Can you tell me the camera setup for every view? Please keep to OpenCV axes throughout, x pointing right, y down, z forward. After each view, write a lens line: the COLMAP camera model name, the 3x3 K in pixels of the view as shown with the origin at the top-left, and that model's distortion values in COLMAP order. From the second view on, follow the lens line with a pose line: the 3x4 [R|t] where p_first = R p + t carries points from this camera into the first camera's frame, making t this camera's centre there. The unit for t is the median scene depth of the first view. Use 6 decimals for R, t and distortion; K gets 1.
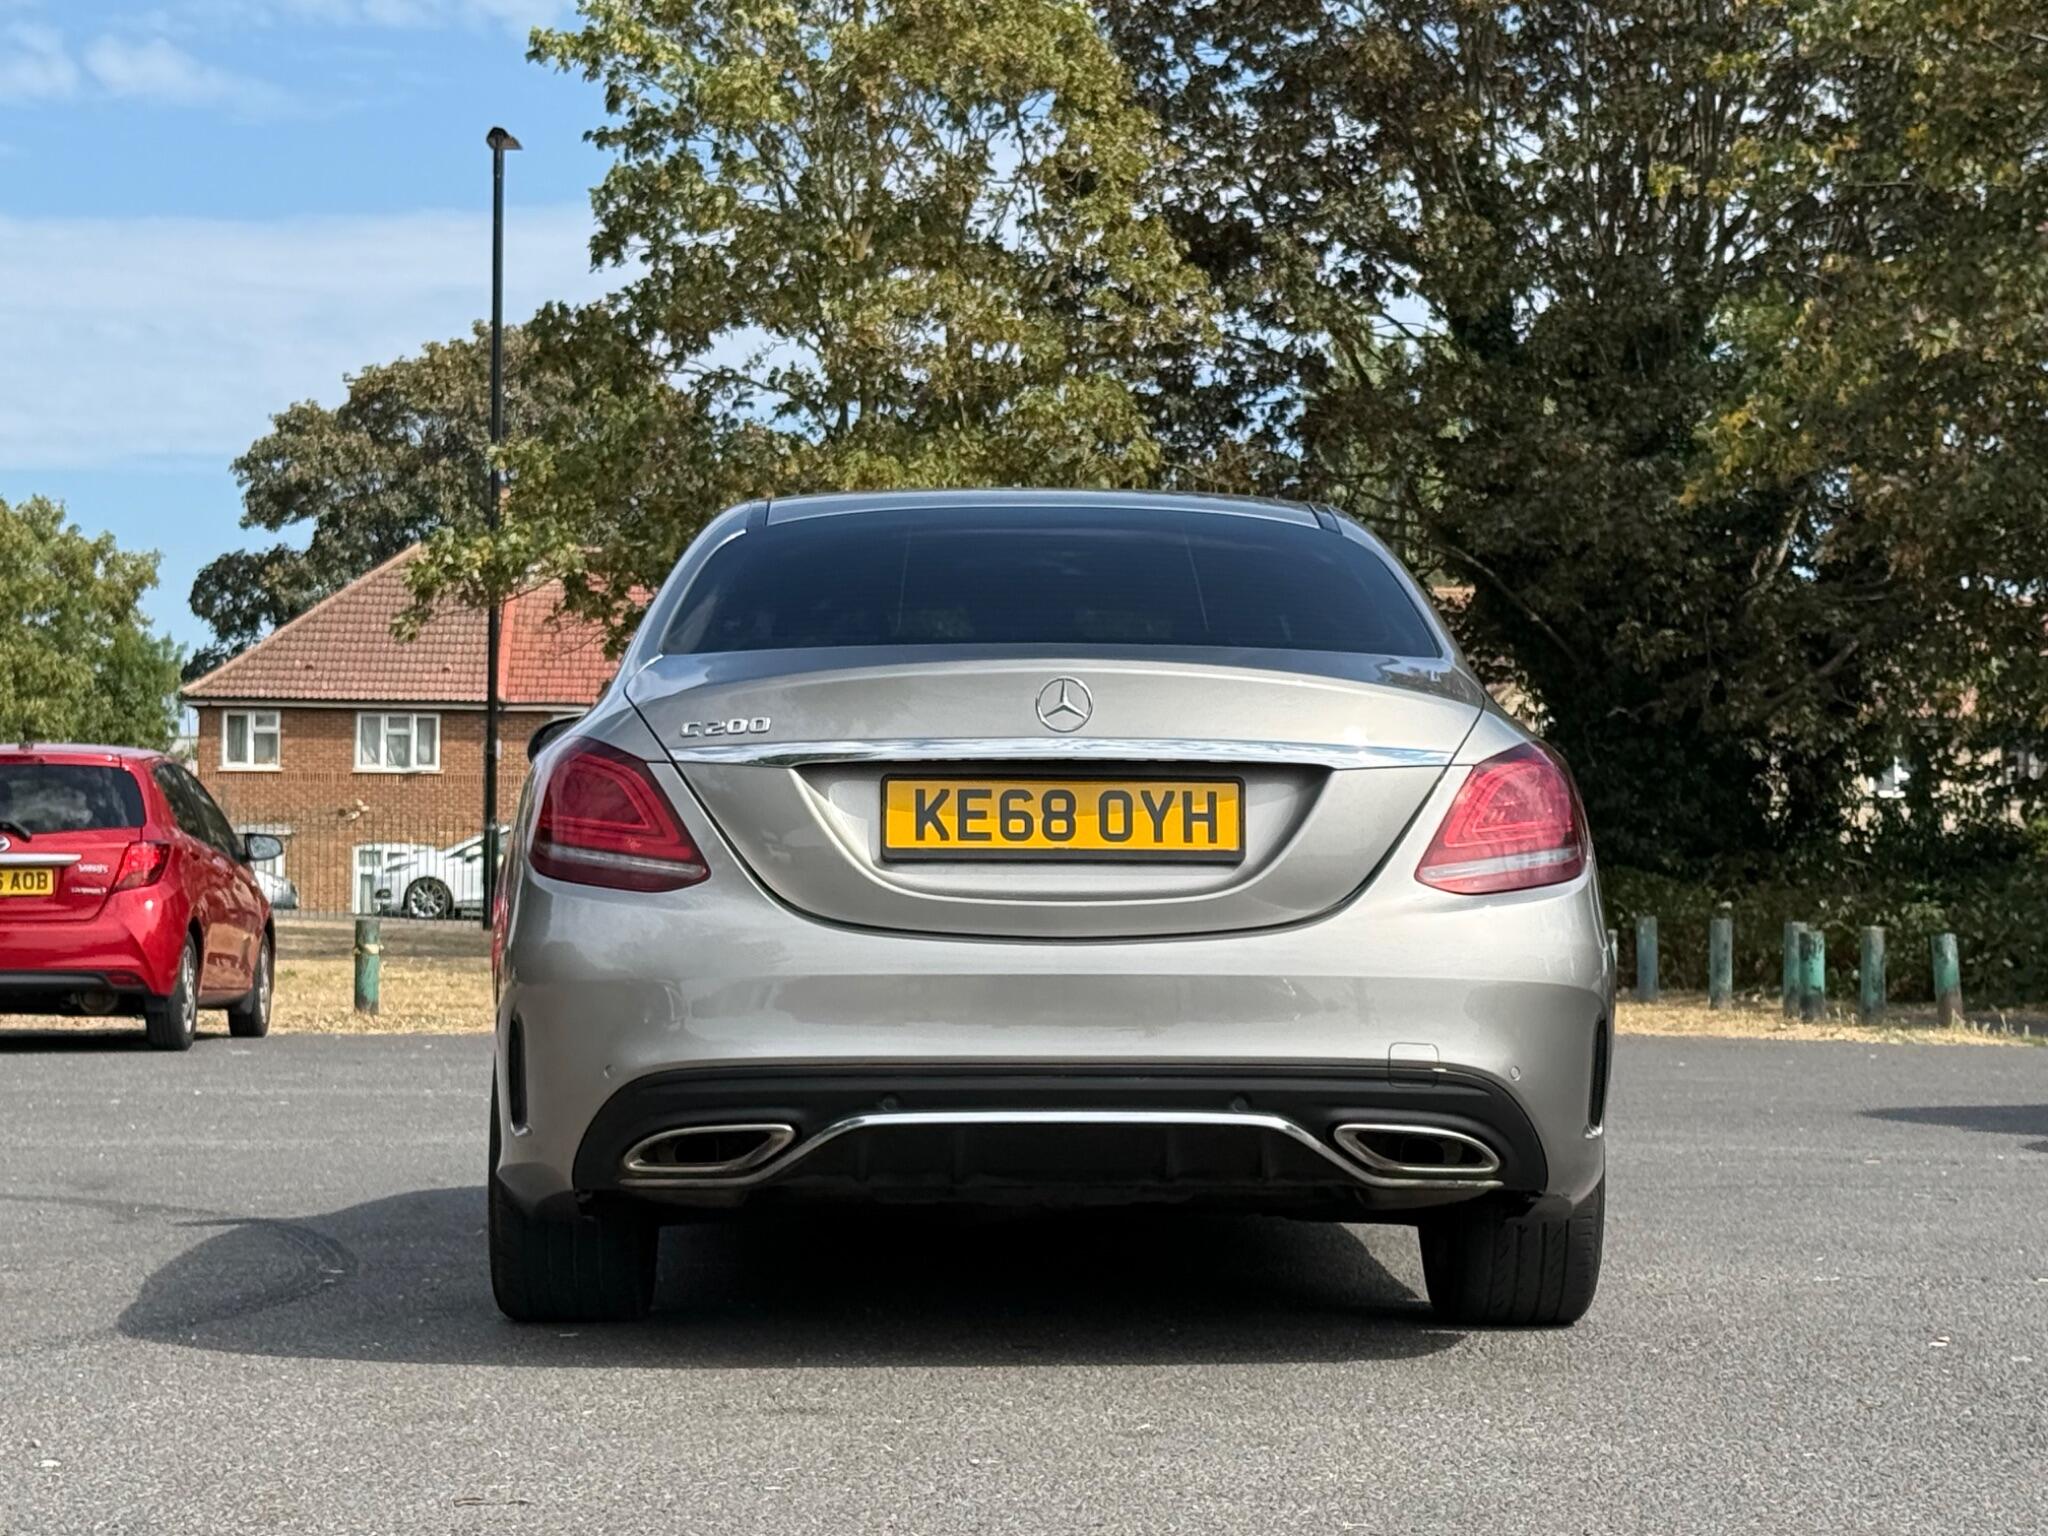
lens RADIAL K [[4408.6, 0, 1035.3], [0, 4408.6, 800.6], [0, 0, 1]] dist [0.140909, 0.000000]
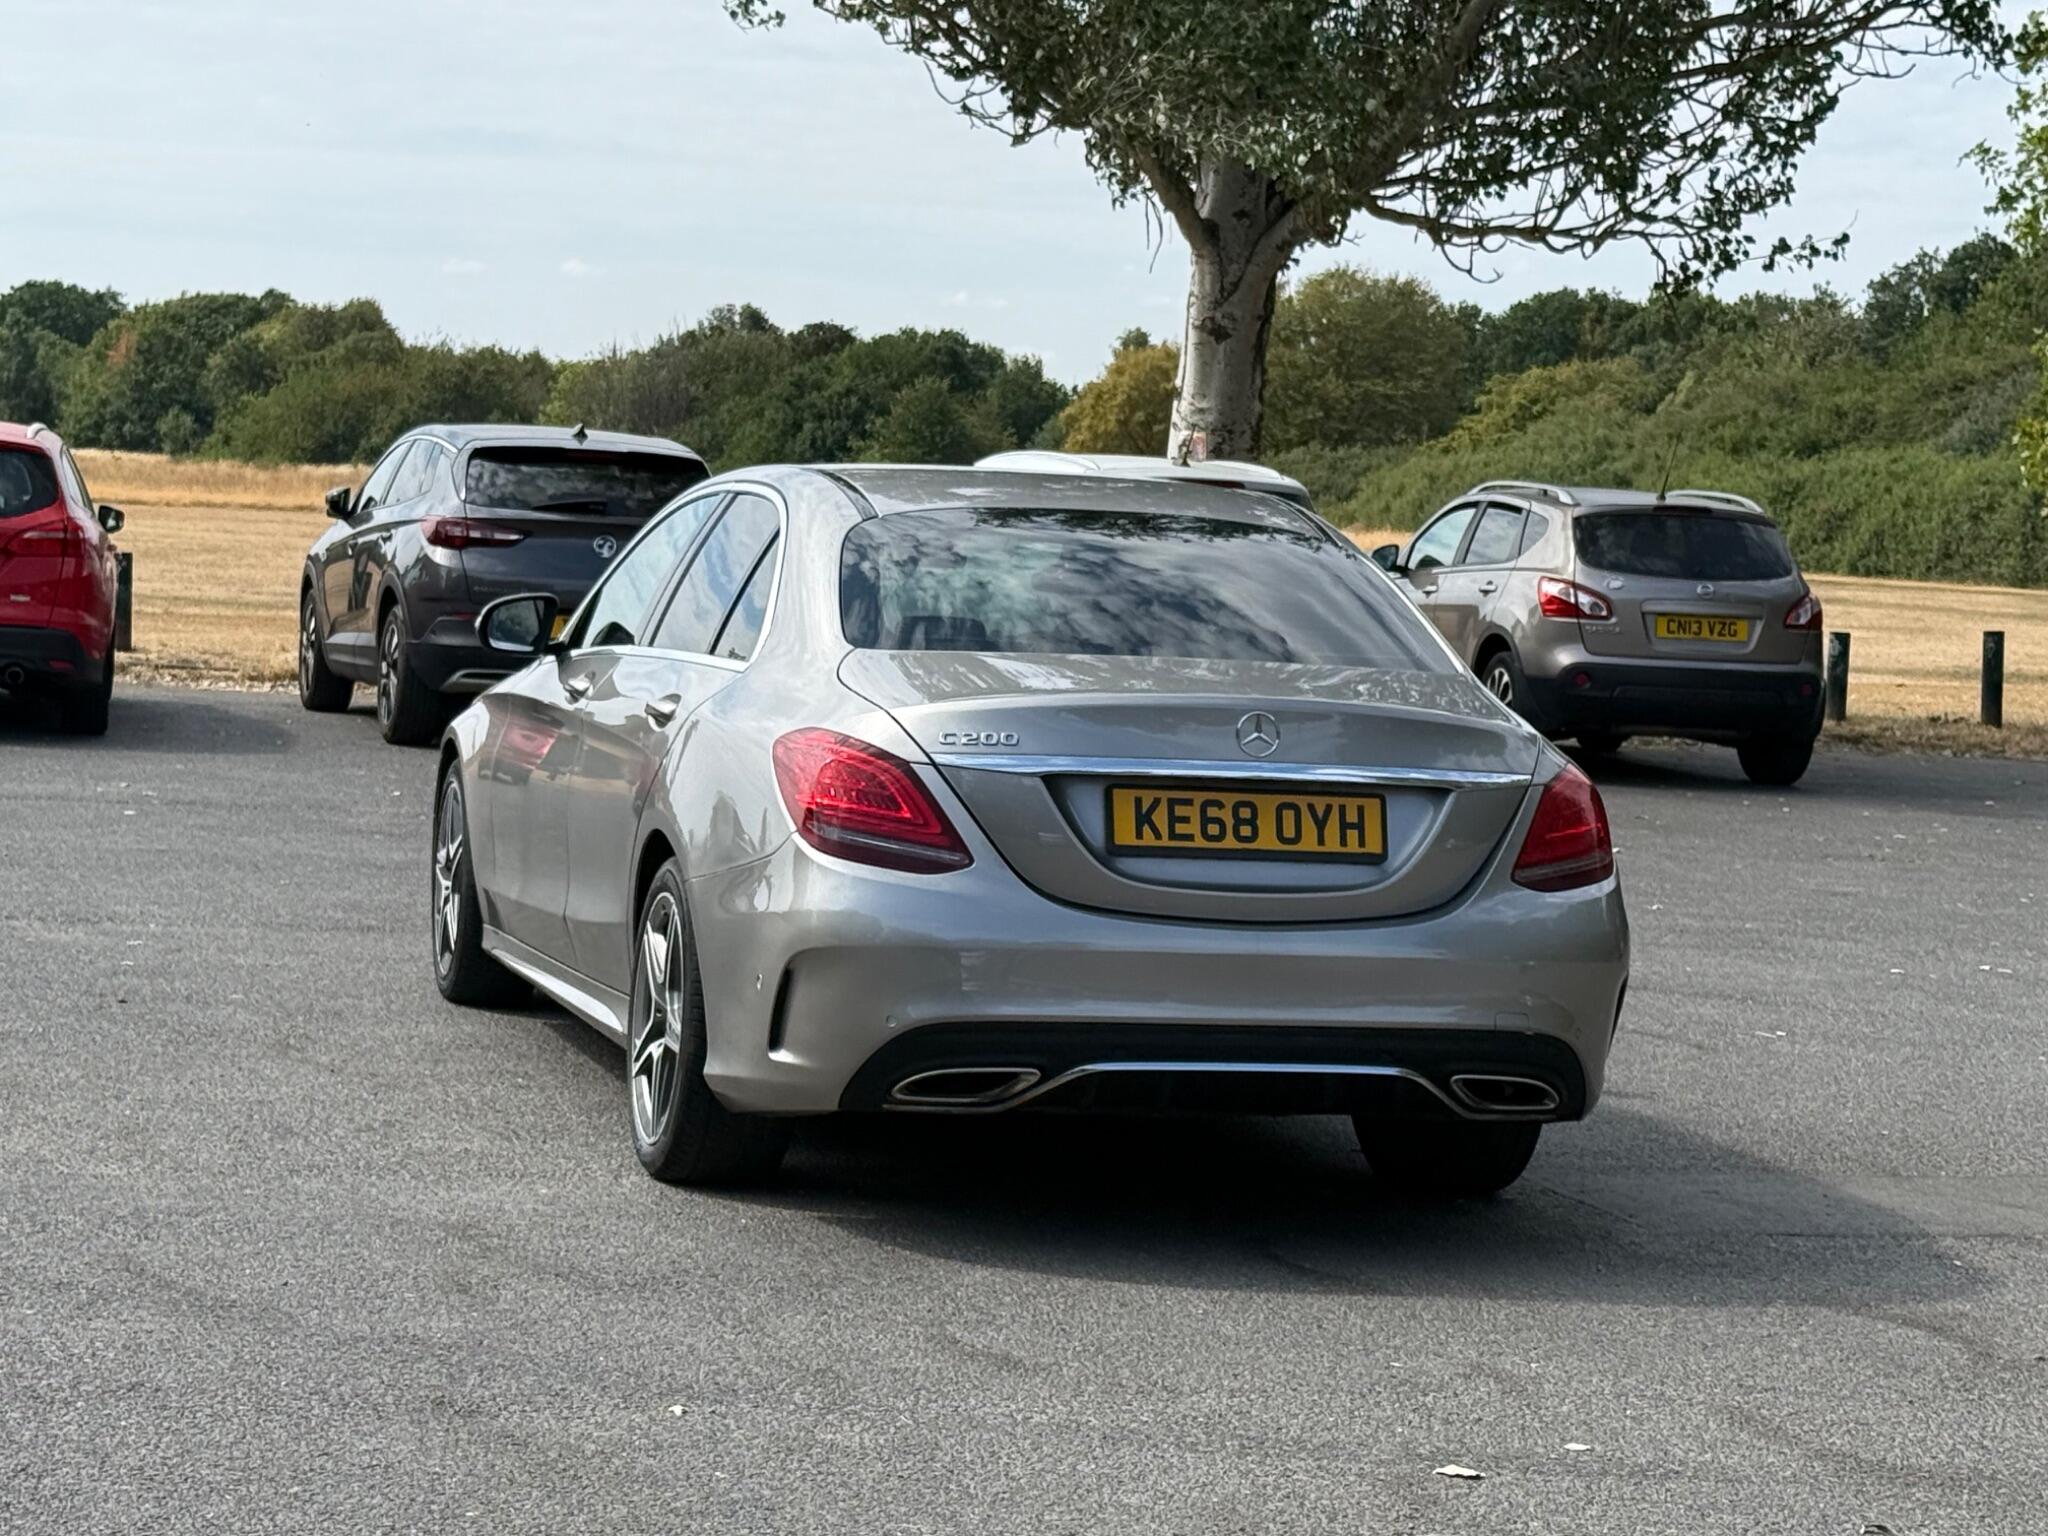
lens RADIAL K [[4408.6, 0, 1037.3], [0, 4408.6, 771.9], [0, 0, 1]] dist [0.140909, 0.000000]
pose [[0.966424, 0.031691, 0.254992, -0.097343], [-0.057946, 0.993682, 0.096118, -0.033438], [-0.250335, -0.107666, 0.962154, -0.047088]]
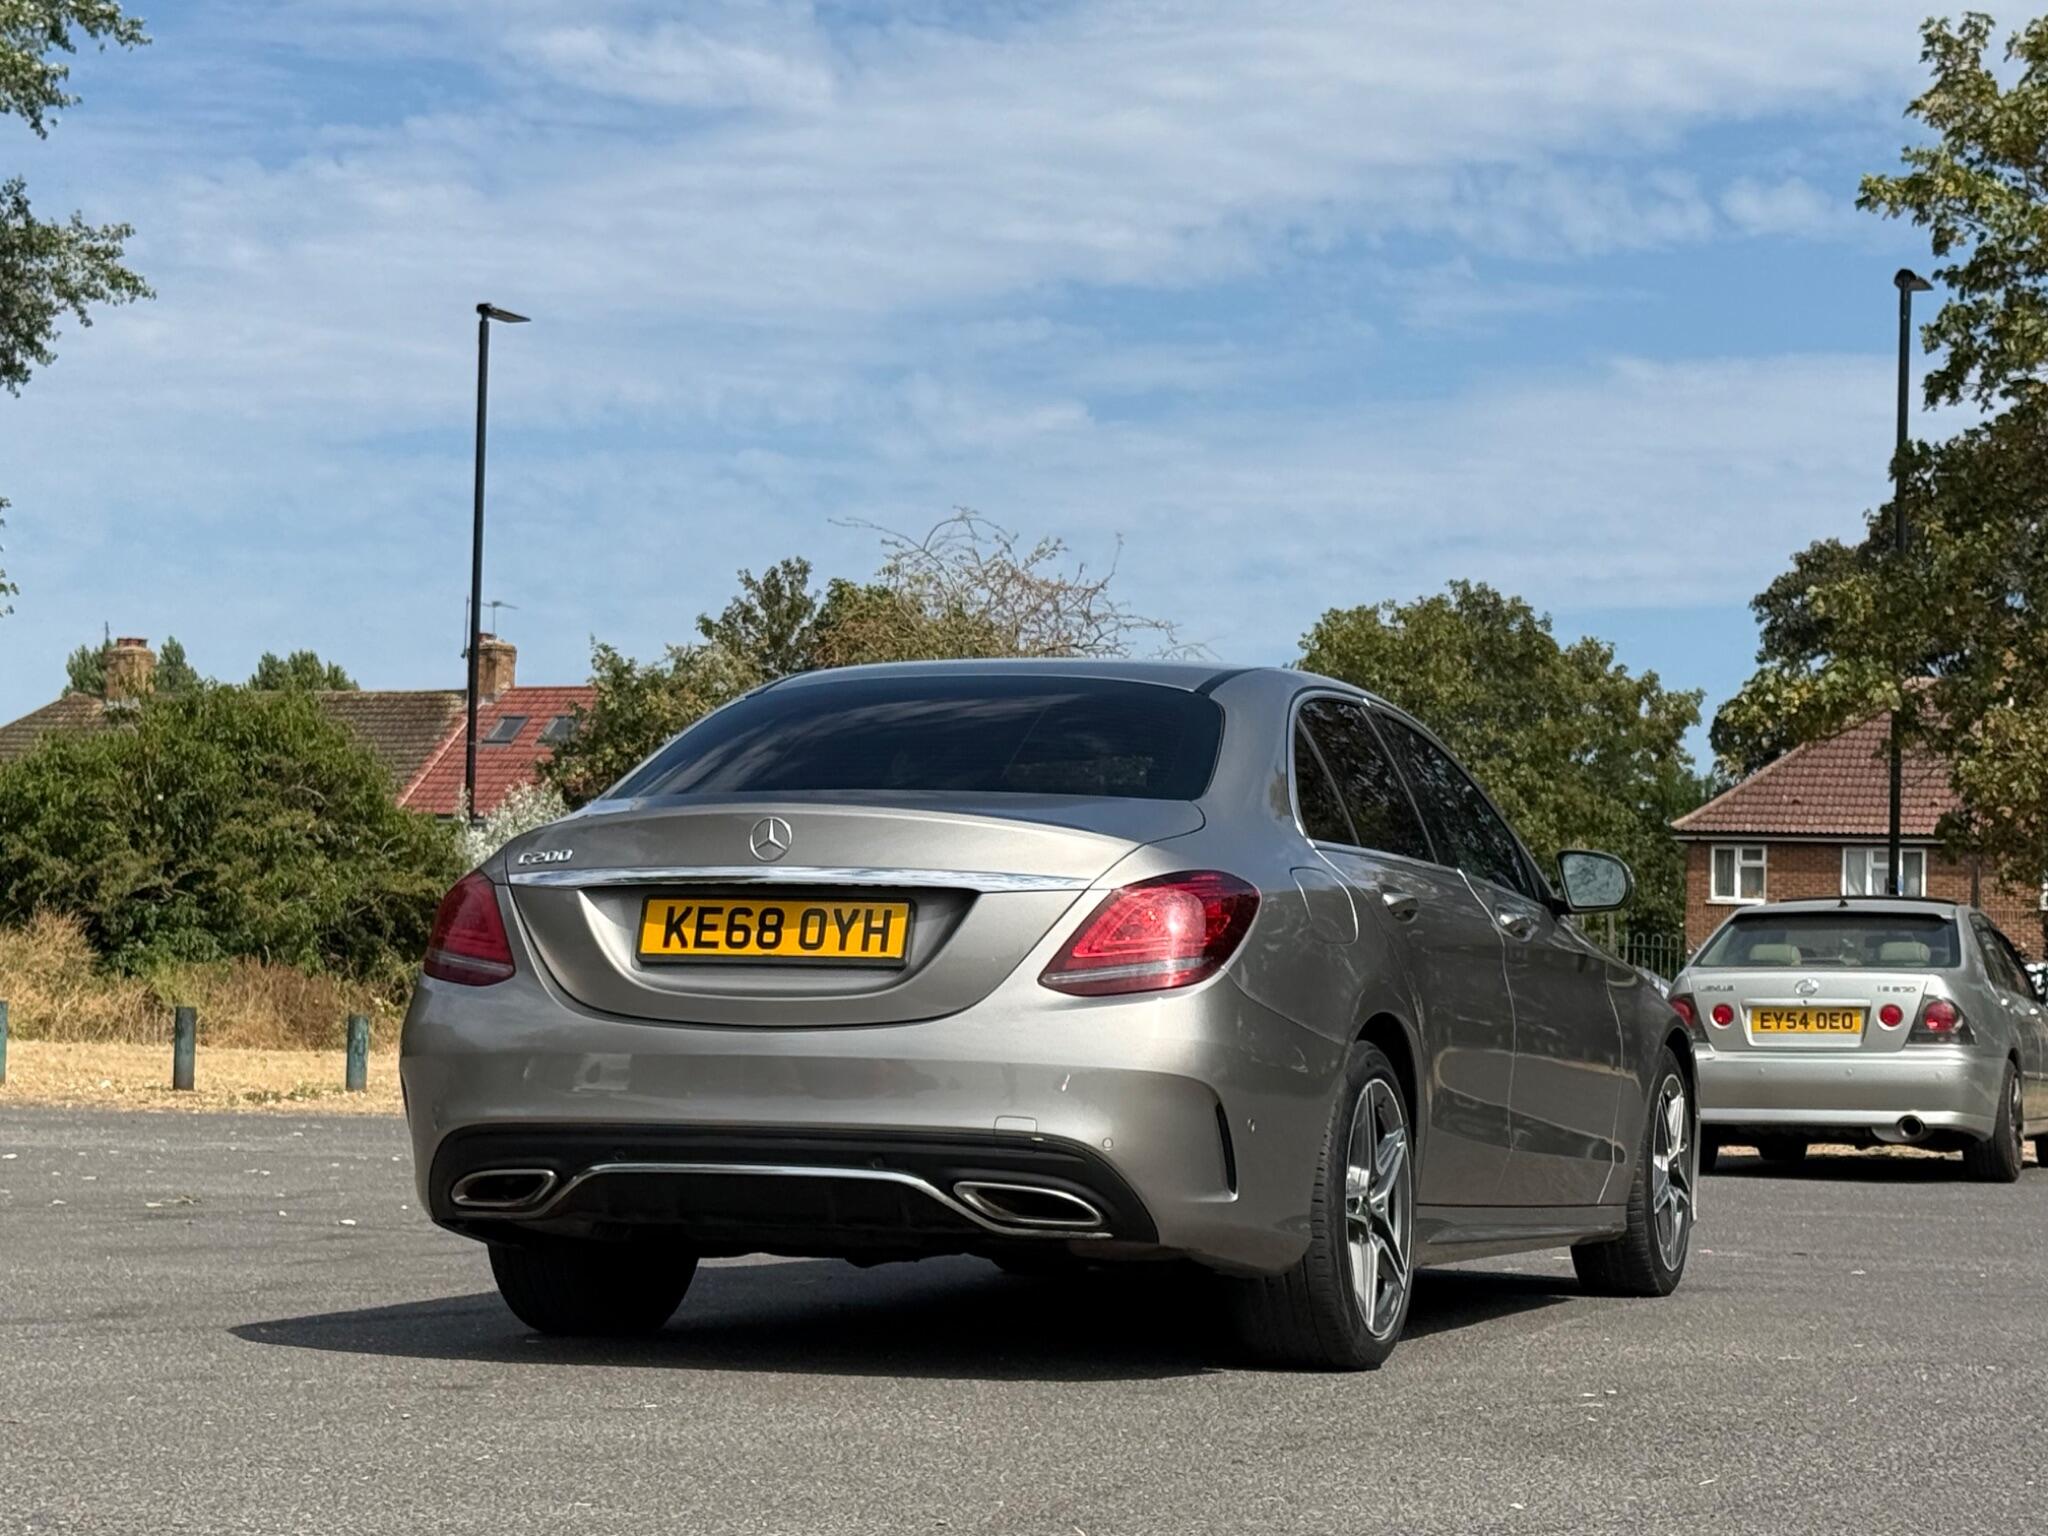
lens RADIAL K [[4408.6, 0, 1021.8], [0, 4408.6, 786.4], [0, 0, 1]] dist [0.140909, 0.000000]
pose [[0.933969, -0.005049, -0.357318, 0.137006], [-0.006947, 0.999455, -0.032282, 0.000801], [0.357286, 0.032633, 0.933425, -0.037433]]
